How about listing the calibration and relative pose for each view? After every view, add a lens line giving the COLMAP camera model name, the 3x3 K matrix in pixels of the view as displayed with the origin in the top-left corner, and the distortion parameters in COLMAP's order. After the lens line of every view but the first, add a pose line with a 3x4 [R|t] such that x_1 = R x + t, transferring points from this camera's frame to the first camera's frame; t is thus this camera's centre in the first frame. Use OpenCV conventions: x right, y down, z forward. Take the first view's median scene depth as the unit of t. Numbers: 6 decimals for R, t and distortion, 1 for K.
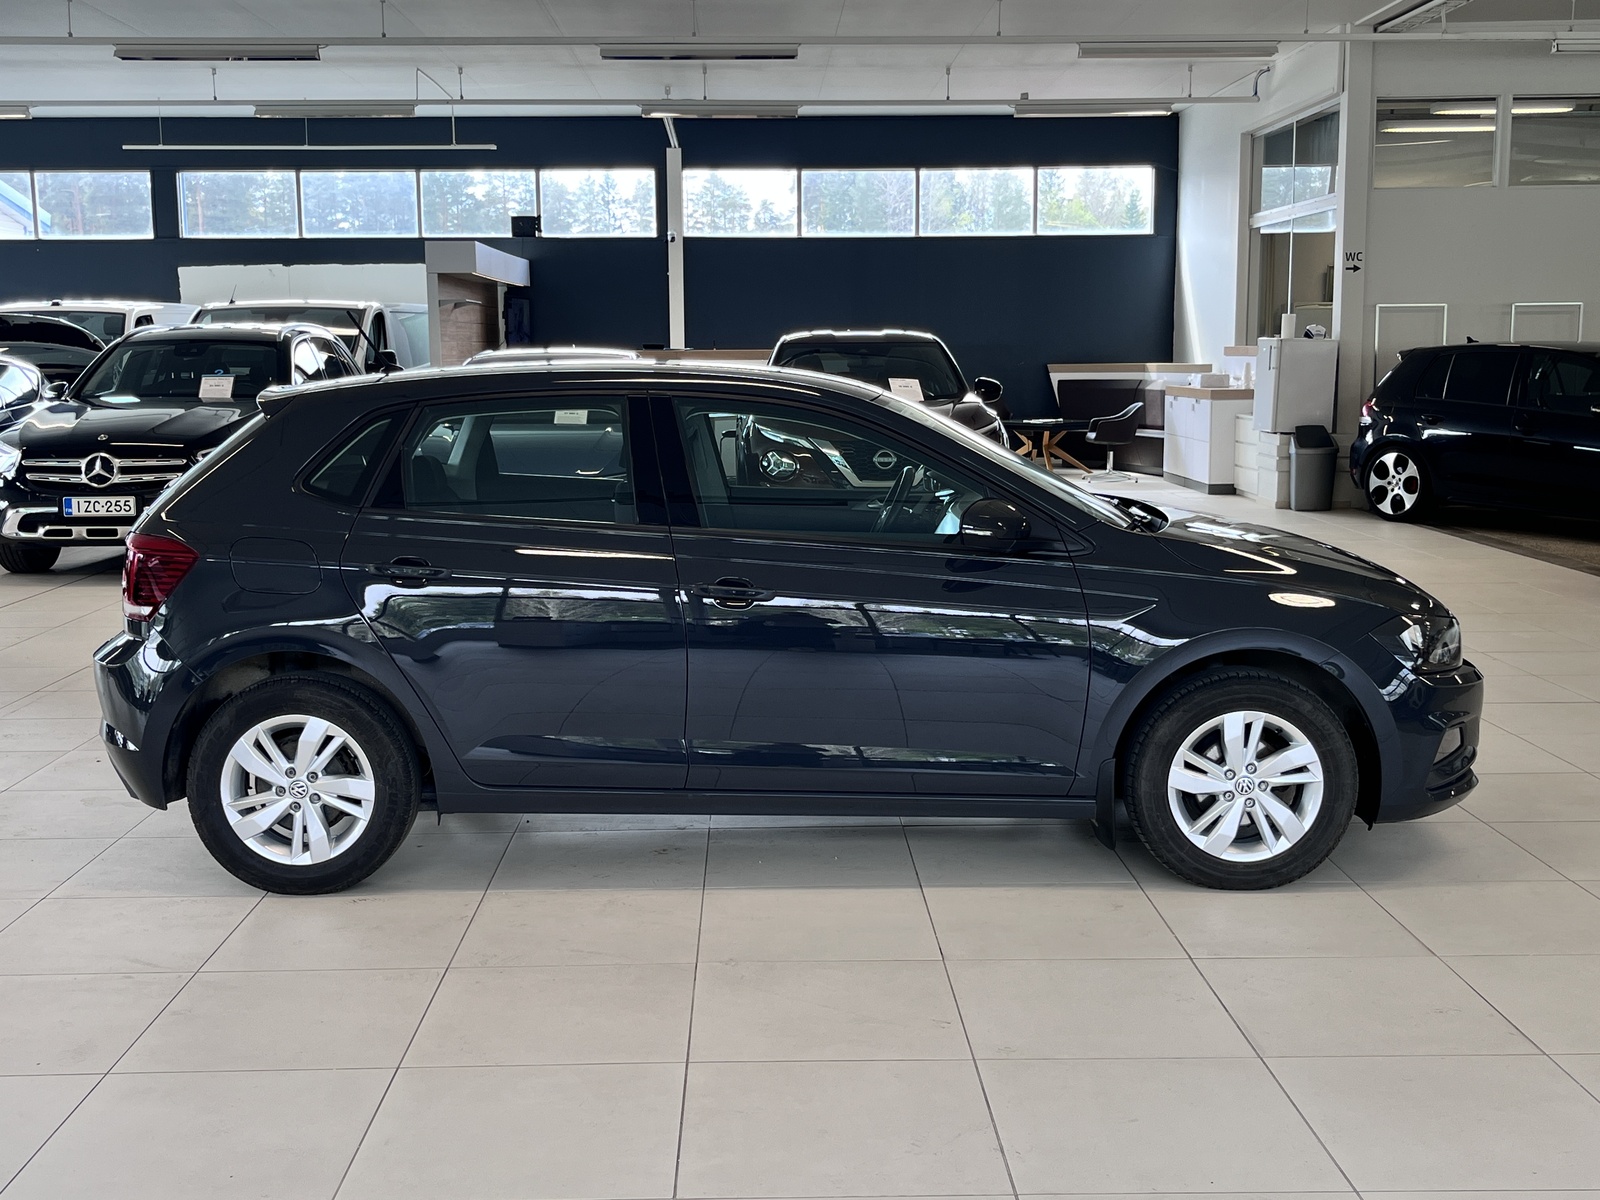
lens RADIAL K [[1765.0, 0, 800.0], [0, 1765.0, 600.0], [0, 0, 1]] dist [0.041812, 0.007720]
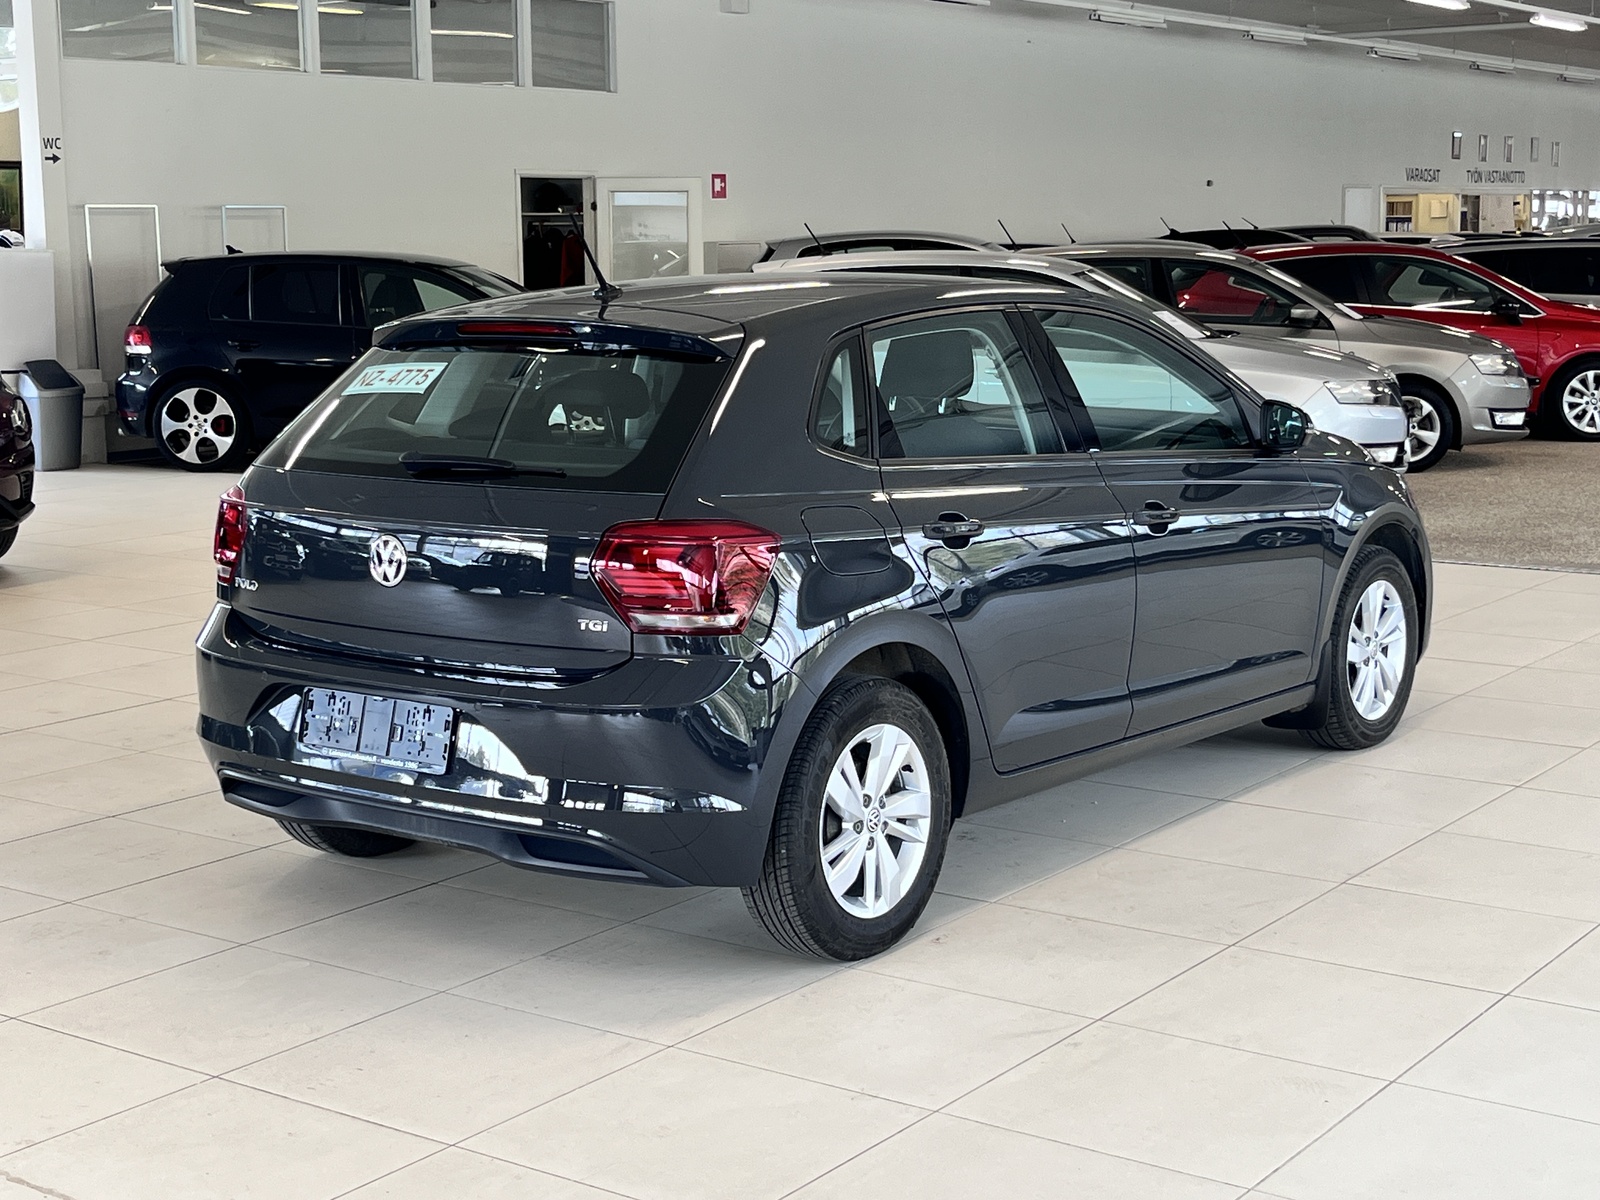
lens RADIAL K [[2325.1, 0, 800.0], [0, 2325.1, 600.0], [0, 0, 1]] dist [0.026286, 0.043277]
pose [[0.612440, -0.120315, 0.781307, -0.343329], [0.119187, 0.991106, 0.059195, -0.016589], [-0.781480, 0.056868, 0.621333, 0.122207]]
